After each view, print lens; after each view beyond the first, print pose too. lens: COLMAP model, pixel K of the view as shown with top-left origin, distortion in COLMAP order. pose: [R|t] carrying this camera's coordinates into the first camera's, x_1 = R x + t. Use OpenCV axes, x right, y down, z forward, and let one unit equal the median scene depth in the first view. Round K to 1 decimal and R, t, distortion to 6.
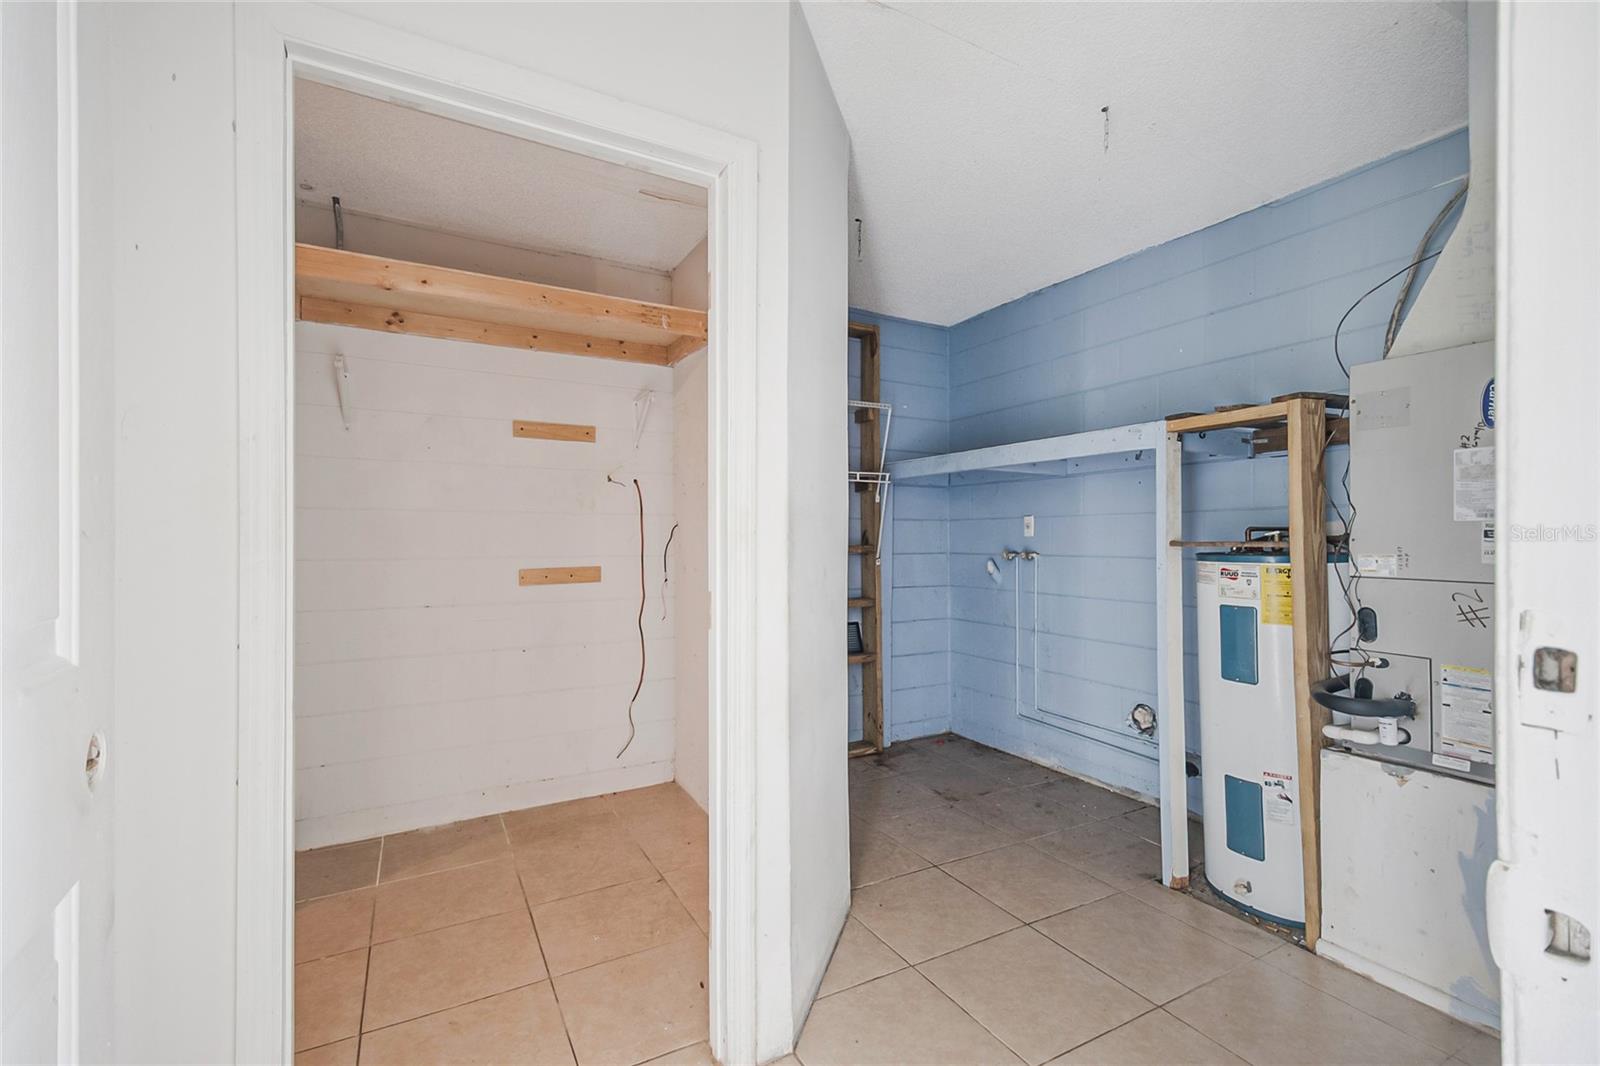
lens RADIAL K [[706.3, 0, 791.2], [0, 706.3, 520.3], [0, 0, 1]] dist [0.017400, -0.014340]
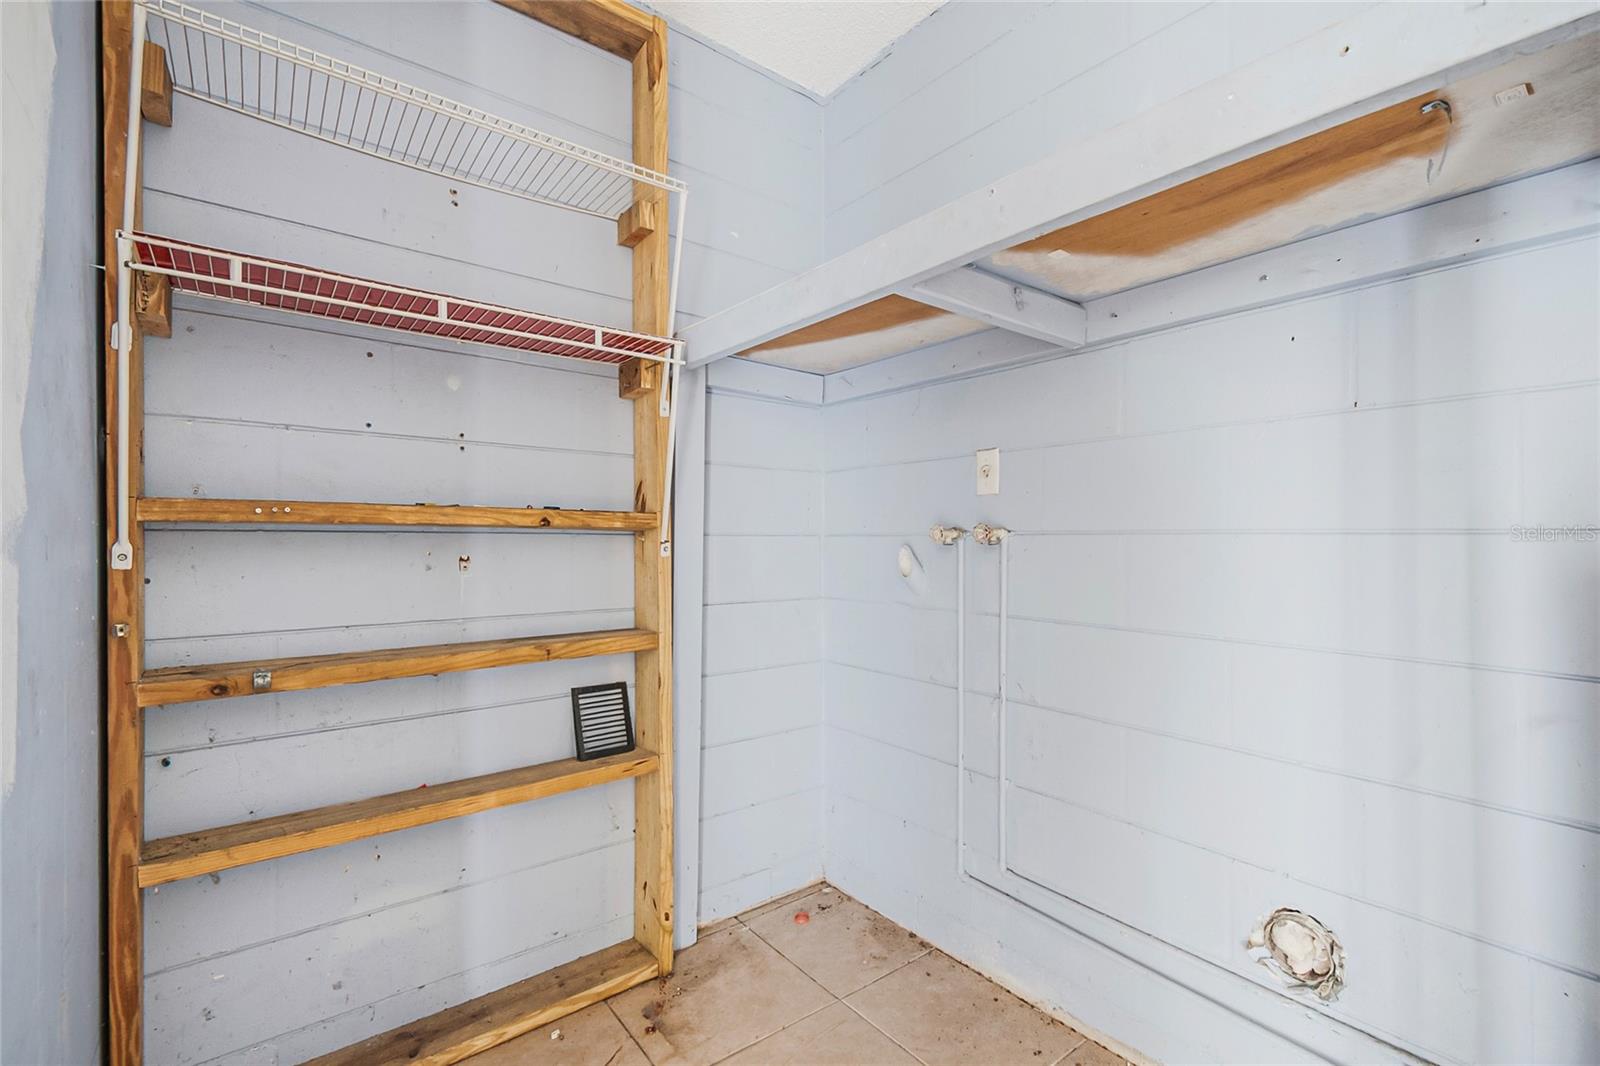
lens RADIAL K [[706.3, 0, 763.2], [0, 706.3, 525.1], [0, 0, 1]] dist [0.017400, -0.014340]
pose [[0.993458, 0.005474, 0.114065, 0.172068], [-0.005094, 0.999980, -0.003623, 0.057011], [-0.114083, 0.003018, 0.993467, 0.698671]]
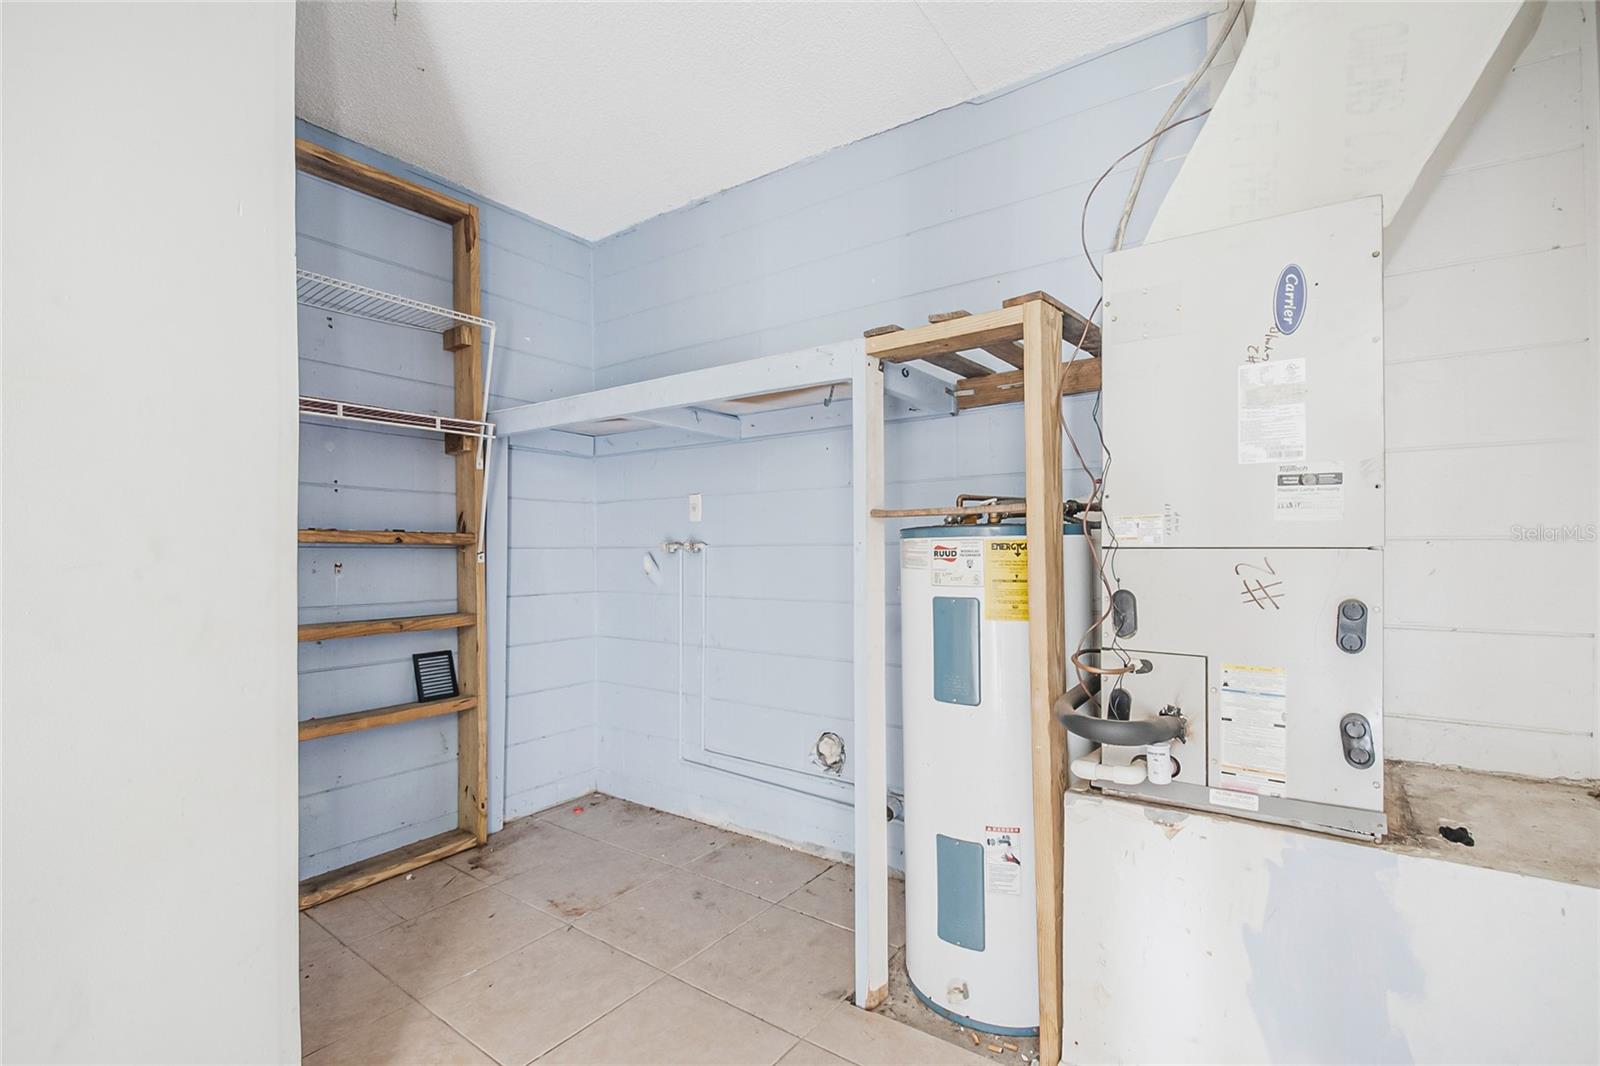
lens RADIAL K [[706.3, 0, 737.8], [0, 706.3, 547.3], [0, 0, 1]] dist [0.017400, -0.014340]
pose [[0.935030, -0.003414, 0.354553, 0.145439], [0.000833, 0.999972, 0.007432, 0.055879], [-0.354569, -0.006654, 0.935006, 0.354845]]
